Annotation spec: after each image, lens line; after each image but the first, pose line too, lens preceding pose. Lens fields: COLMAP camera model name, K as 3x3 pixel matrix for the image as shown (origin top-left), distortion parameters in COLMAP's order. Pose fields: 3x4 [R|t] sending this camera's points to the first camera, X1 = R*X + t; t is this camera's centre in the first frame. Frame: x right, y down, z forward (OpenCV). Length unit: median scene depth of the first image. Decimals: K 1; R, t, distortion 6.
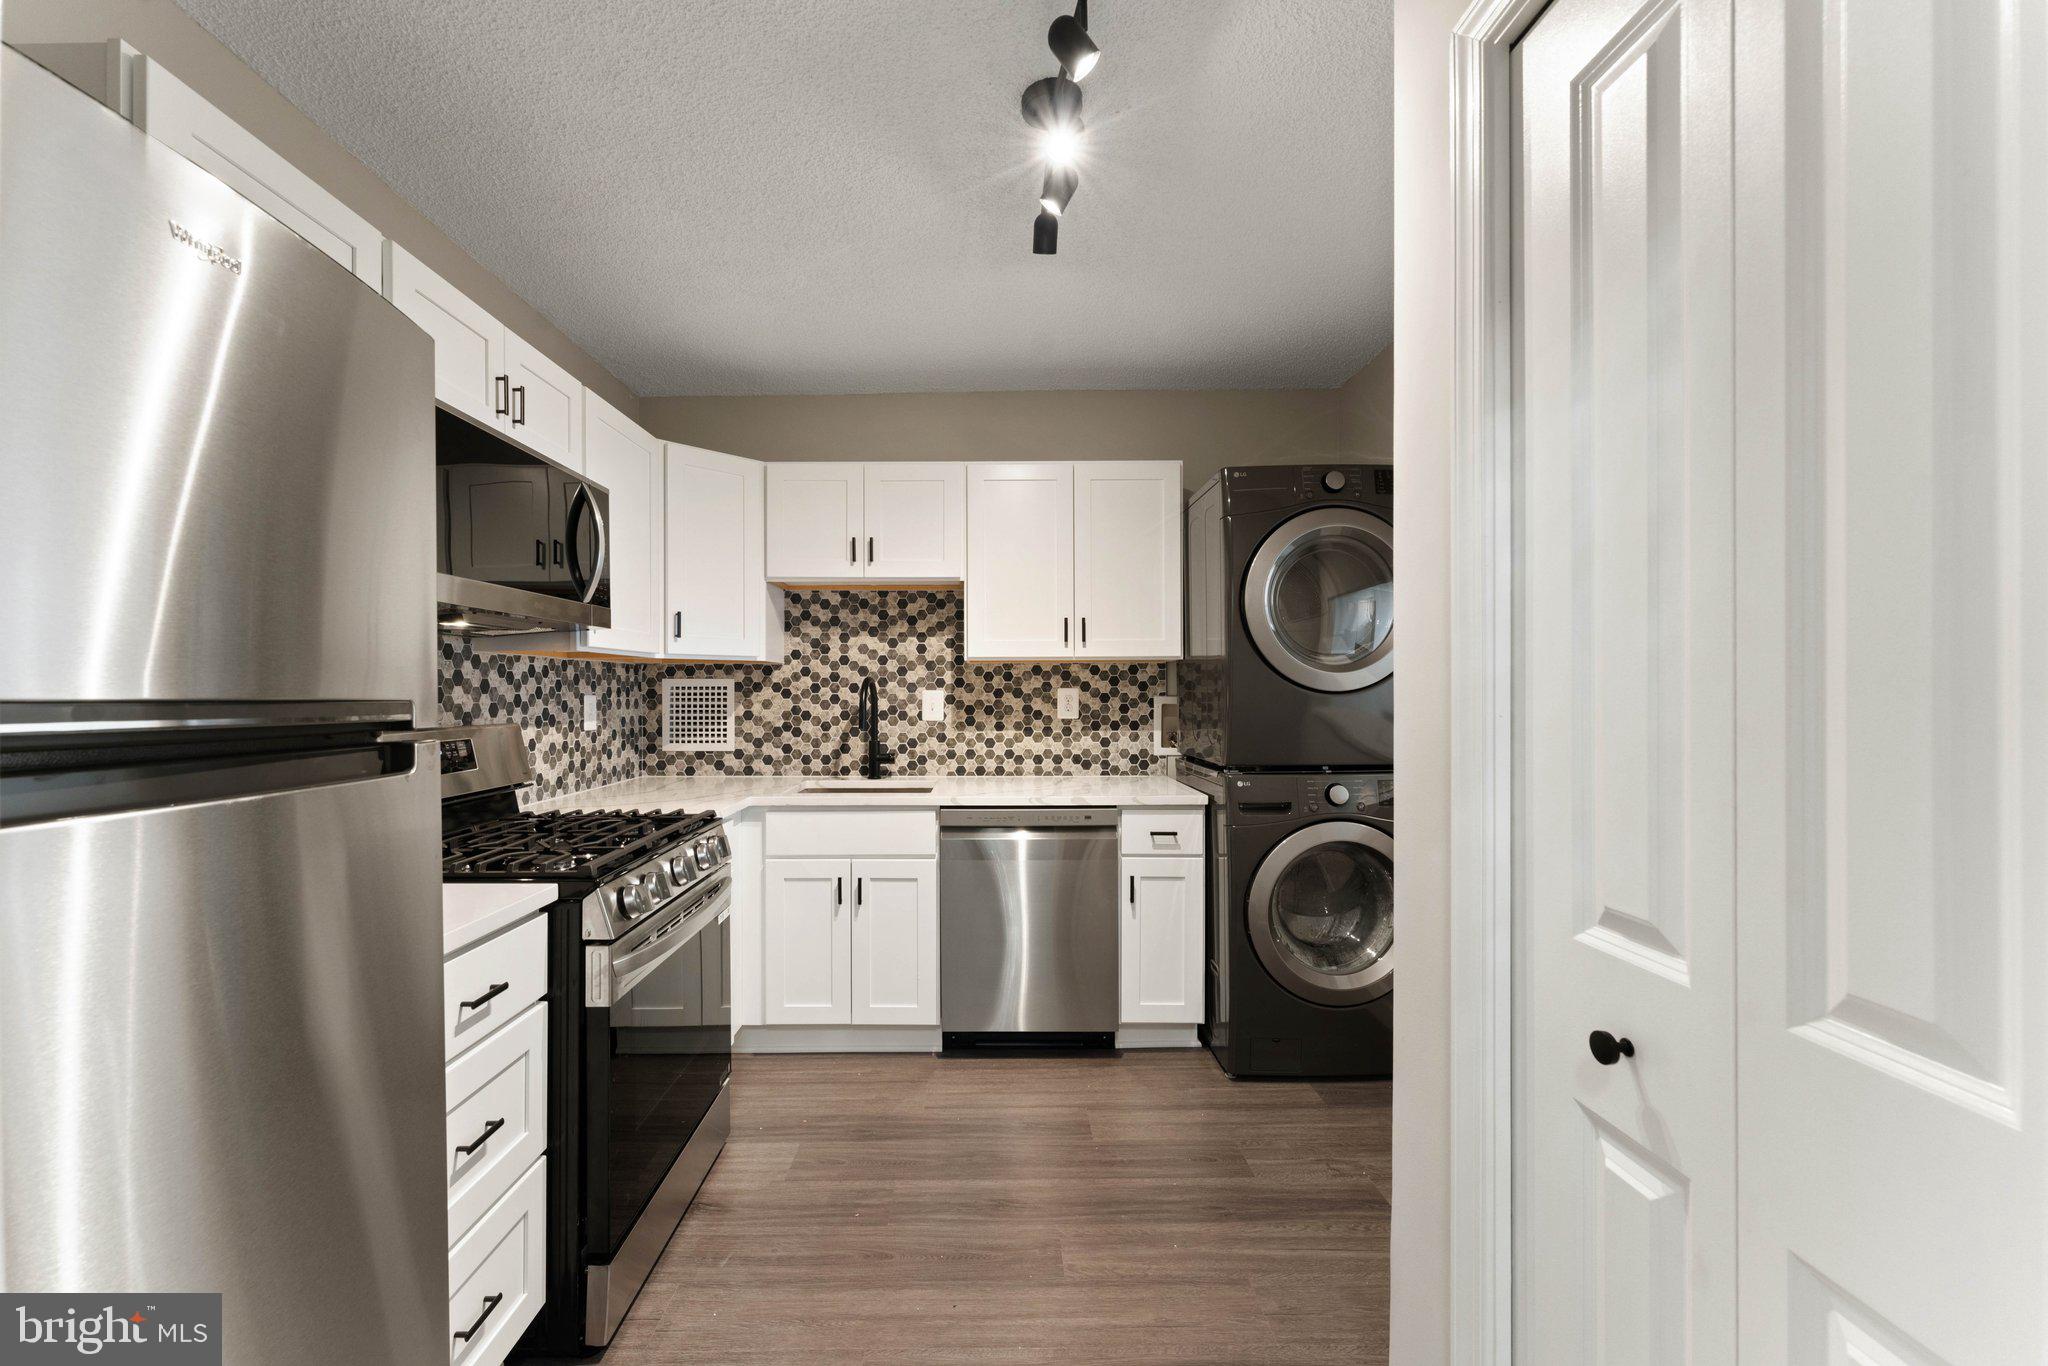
lens RADIAL K [[826.8, 0, 992.0], [0, 826.8, 690.9], [0, 0, 1]] dist [-0.003989, 0.001251]
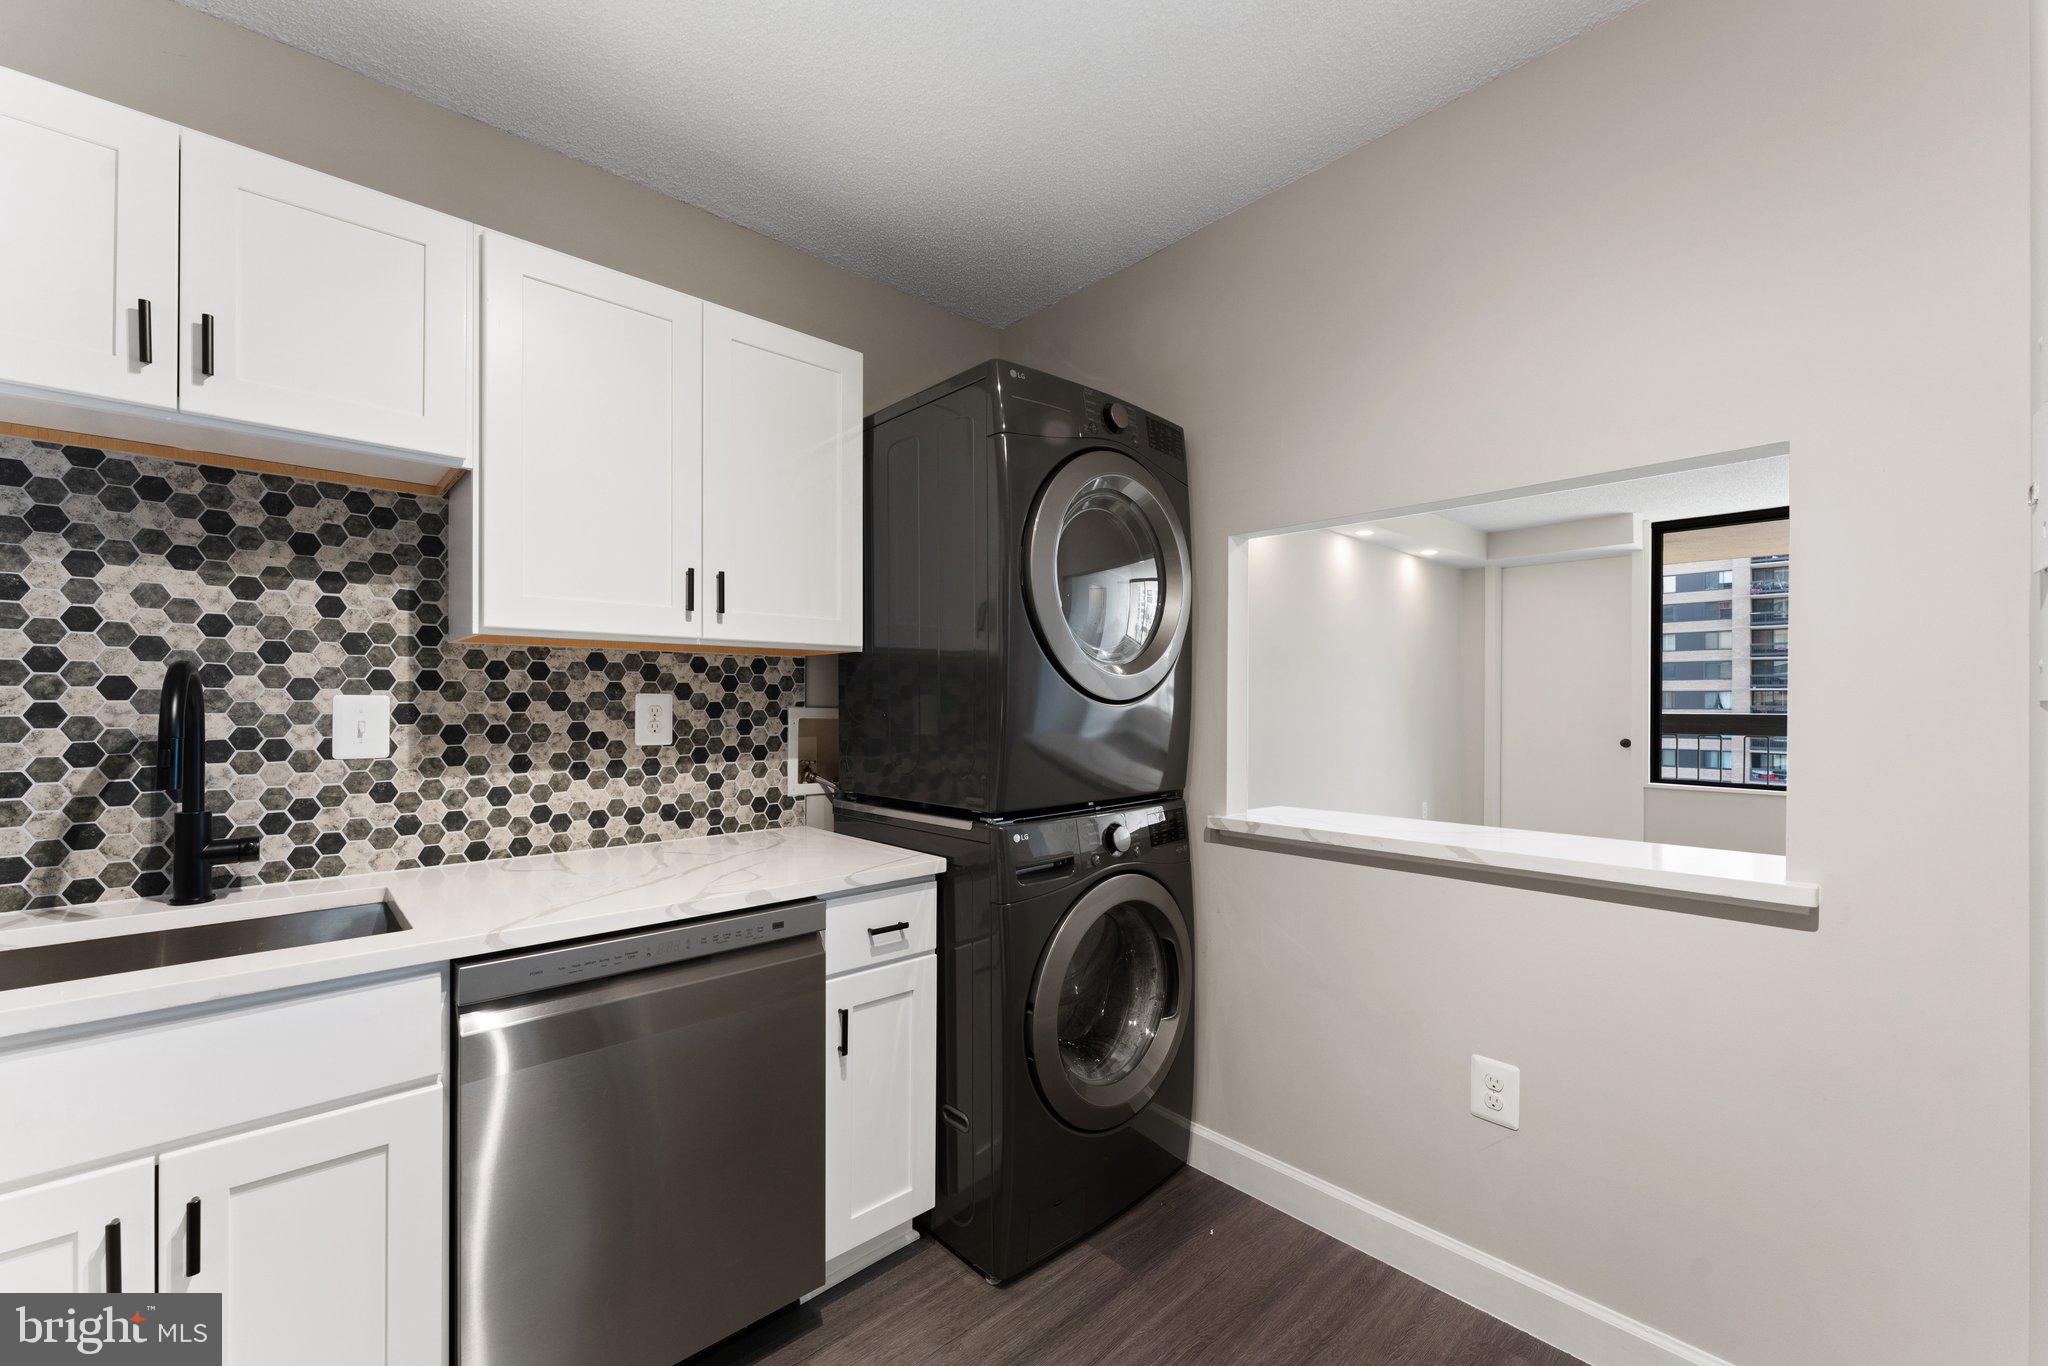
lens RADIAL K [[826.8, 0, 1034.9], [0, 826.8, 700.4], [0, 0, 1]] dist [-0.003989, 0.001251]
pose [[0.734362, 0.004746, 0.678741, -0.109699], [-0.005566, 0.999984, -0.000970, 0.000599], [-0.678735, -0.003065, 0.734377, 0.384838]]
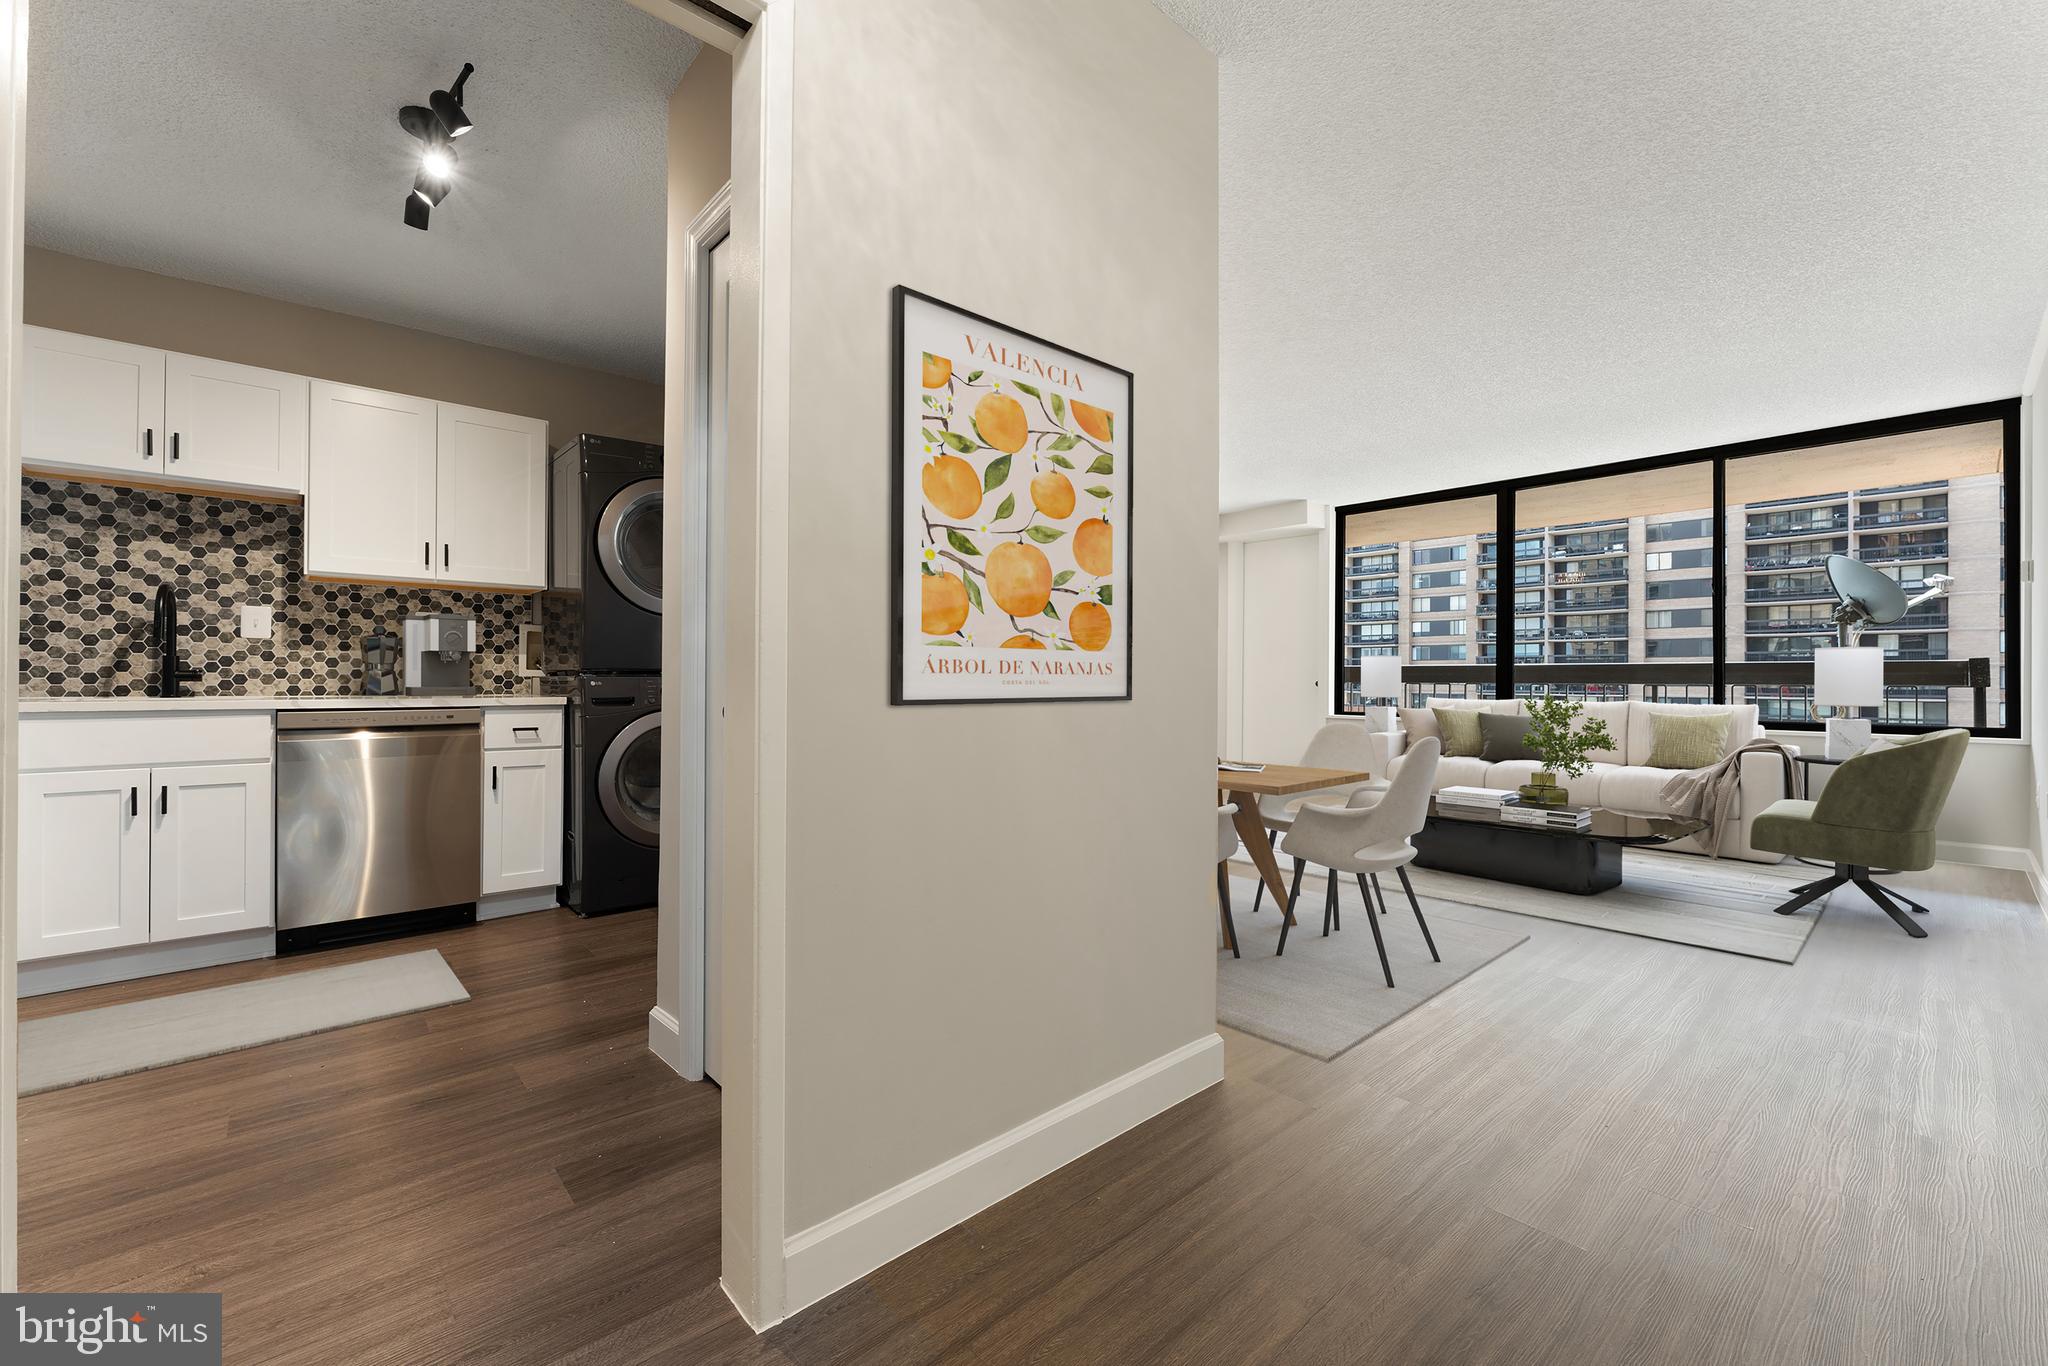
lens RADIAL K [[826.8, 0, 1009.9], [0, 826.8, 674.6], [0, 0, 1]] dist [-0.003989, 0.001251]
pose [[0.752304, 0.008675, 0.658759, -0.043412], [-0.005739, 0.999962, -0.006614, 0.079963], [-0.658791, 0.001195, 0.752325, -0.295241]]
